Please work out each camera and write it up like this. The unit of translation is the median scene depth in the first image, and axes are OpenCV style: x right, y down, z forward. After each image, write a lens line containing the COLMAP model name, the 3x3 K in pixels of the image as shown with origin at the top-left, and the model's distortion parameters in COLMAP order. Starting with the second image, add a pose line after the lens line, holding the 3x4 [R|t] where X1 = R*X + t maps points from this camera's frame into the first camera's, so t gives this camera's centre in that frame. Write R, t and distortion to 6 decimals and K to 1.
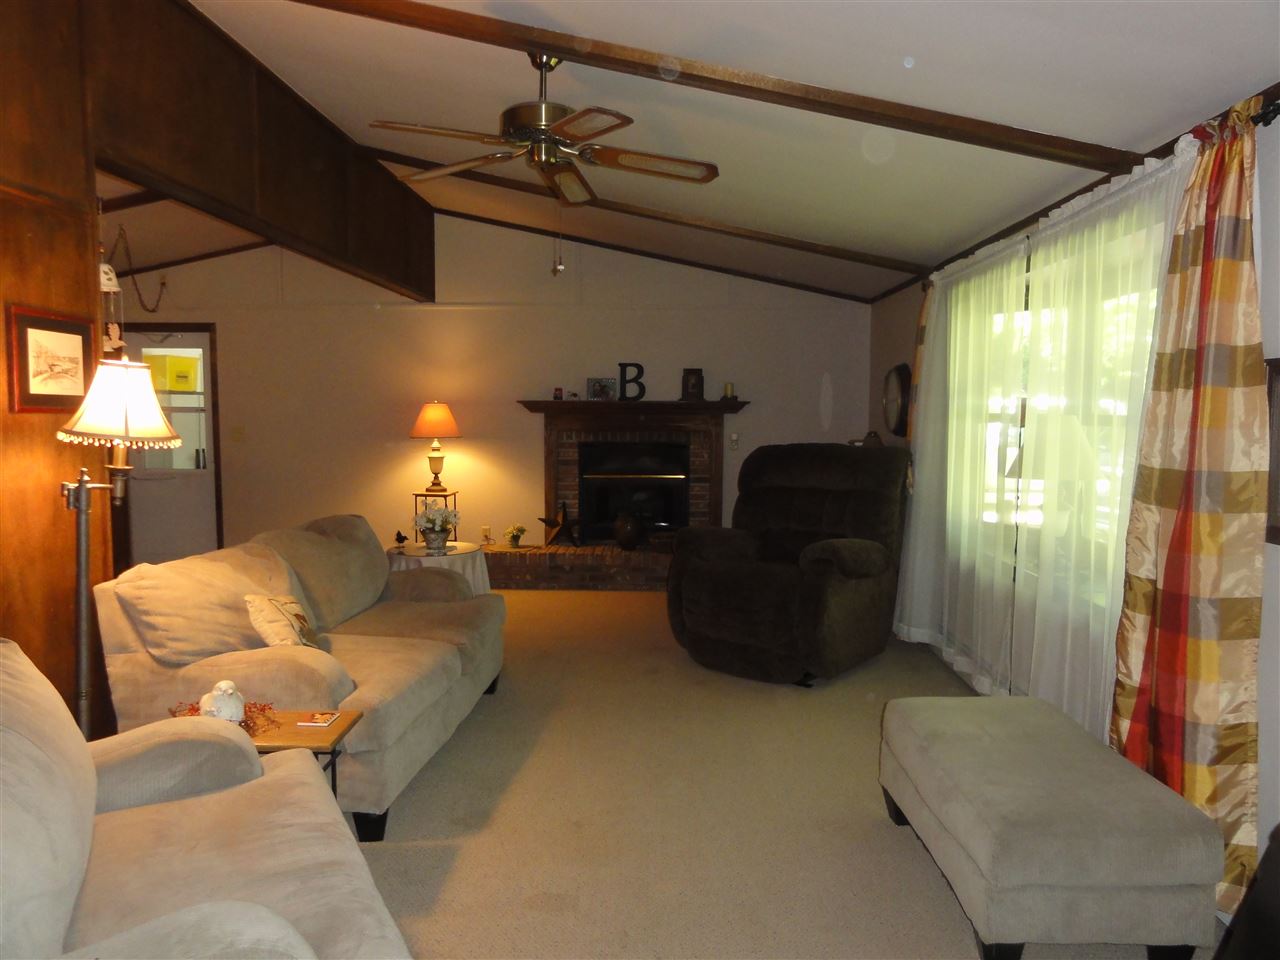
lens RADIAL K [[910.8, 0, 640.0], [0, 910.8, 480.0], [0, 0, 1]] dist [0.002080, 0.002265]
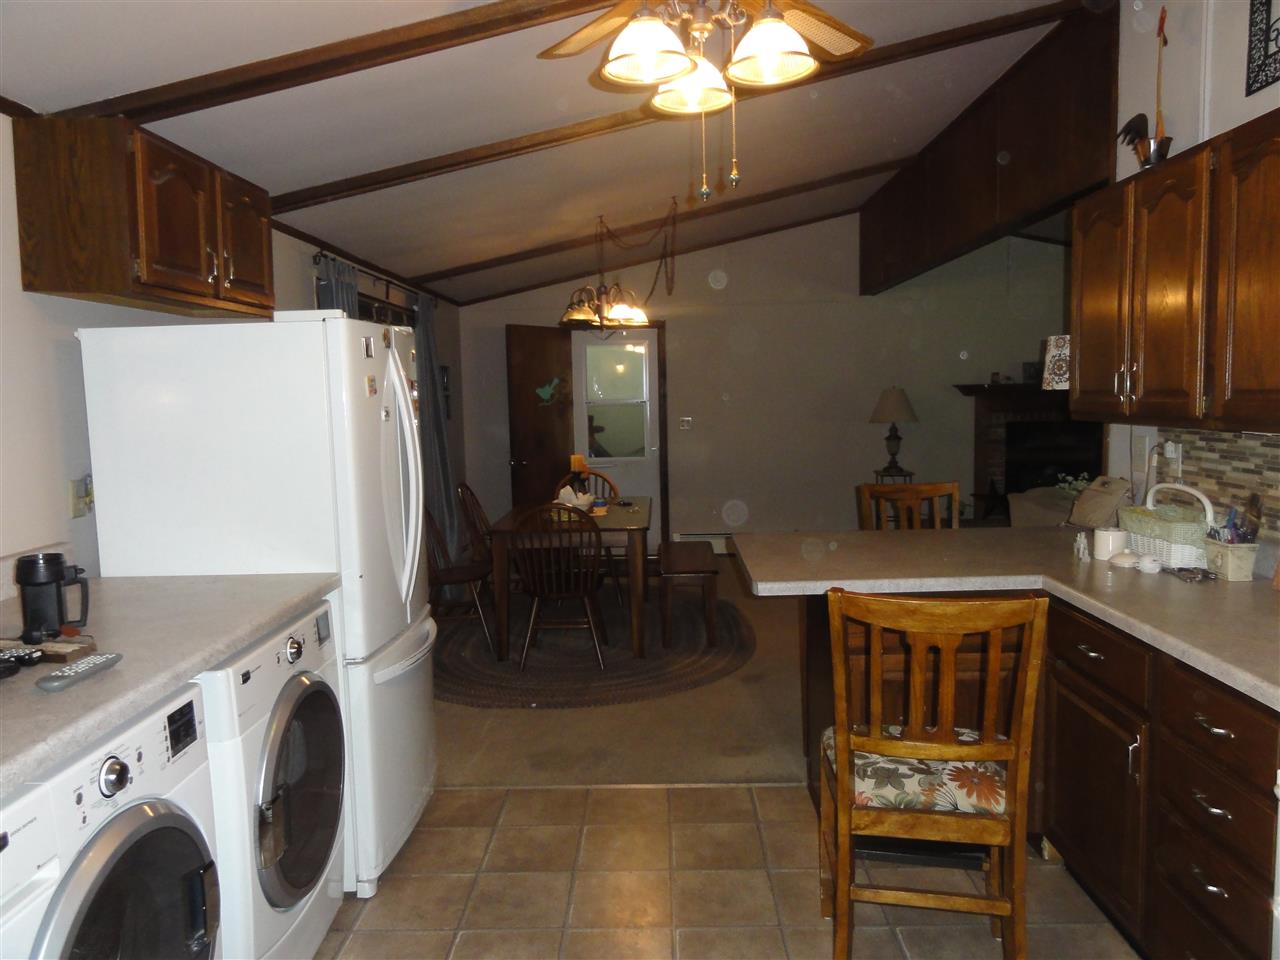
lens RADIAL K [[910.8, 0, 640.0], [0, 910.8, 480.0], [0, 0, 1]] dist [0.002080, 0.002265]
pose [[0.999569, -0.027074, 0.011358, -0.512721], [0.027006, 0.999617, 0.006078, 0.008074], [-0.011519, -0.005769, 0.999917, -0.066806]]
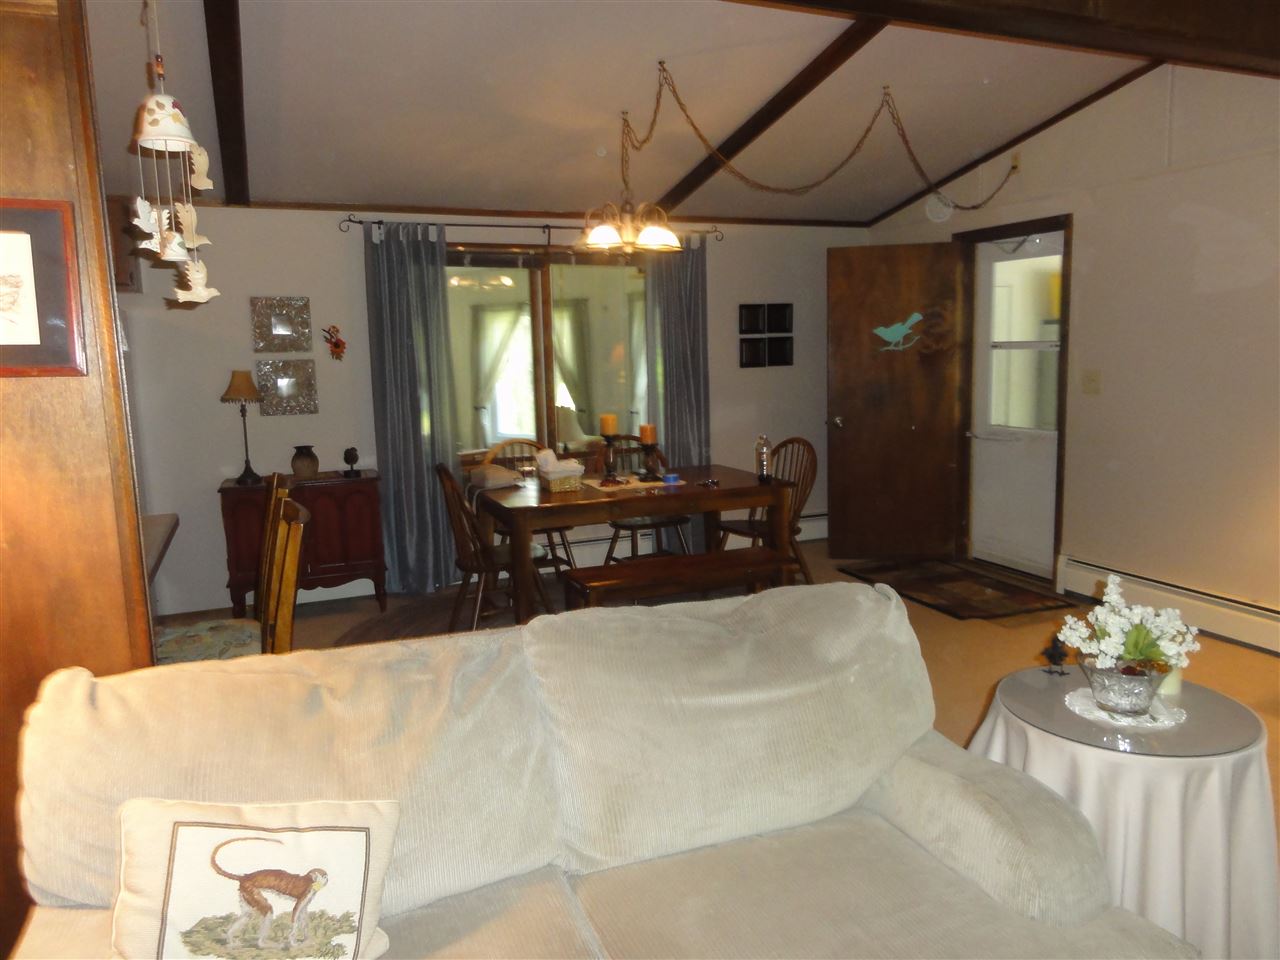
lens RADIAL K [[910.8, 0, 640.0], [0, 910.8, 480.0], [0, 0, 1]] dist [0.002080, 0.002265]
pose [[0.411509, 0.119590, -0.903526, 0.027928], [-0.053121, 0.992816, 0.107214, -0.034105], [0.909856, 0.003877, 0.414905, 0.439017]]
